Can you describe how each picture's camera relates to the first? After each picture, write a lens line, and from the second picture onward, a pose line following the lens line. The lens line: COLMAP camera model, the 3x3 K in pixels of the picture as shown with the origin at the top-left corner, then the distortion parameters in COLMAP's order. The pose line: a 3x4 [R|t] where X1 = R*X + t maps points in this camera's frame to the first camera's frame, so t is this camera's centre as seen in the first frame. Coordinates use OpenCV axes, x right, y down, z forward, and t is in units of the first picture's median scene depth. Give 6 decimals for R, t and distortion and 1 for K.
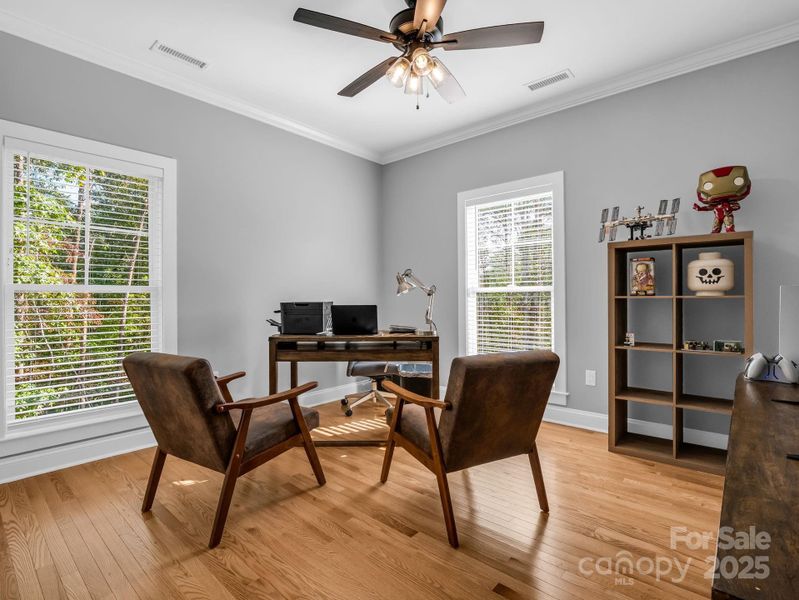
lens RADIAL K [[388.8, 0, 400.3], [0, 388.8, 300.1], [0, 0, 1]] dist [-0.016291, 0.000059]
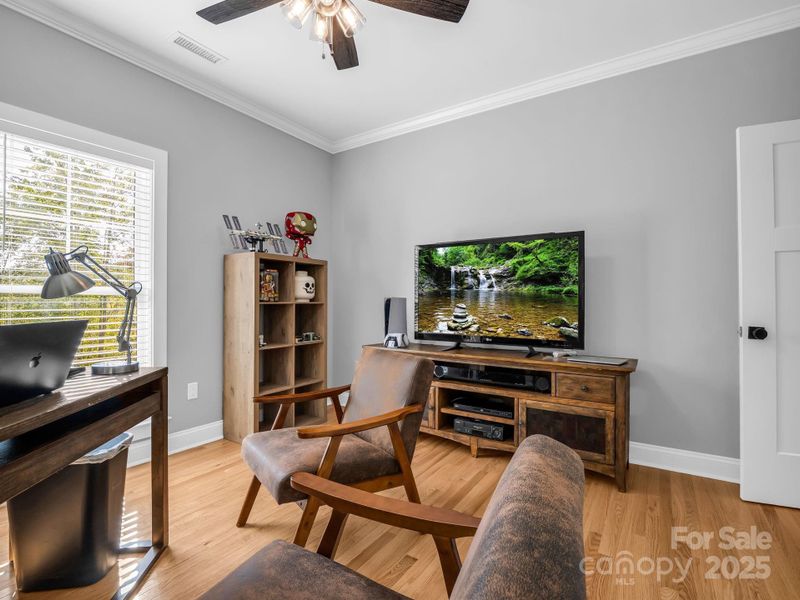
lens RADIAL K [[389.3, 0, 400.5], [0, 389.3, 298.1], [0, 0, 1]] dist [-0.016291, 0.000059]
pose [[-0.128425, 0.012079, 0.991646, -0.606653], [0.005296, 0.999920, -0.011494, -0.007269], [-0.991705, 0.003776, -0.128479, 0.784740]]
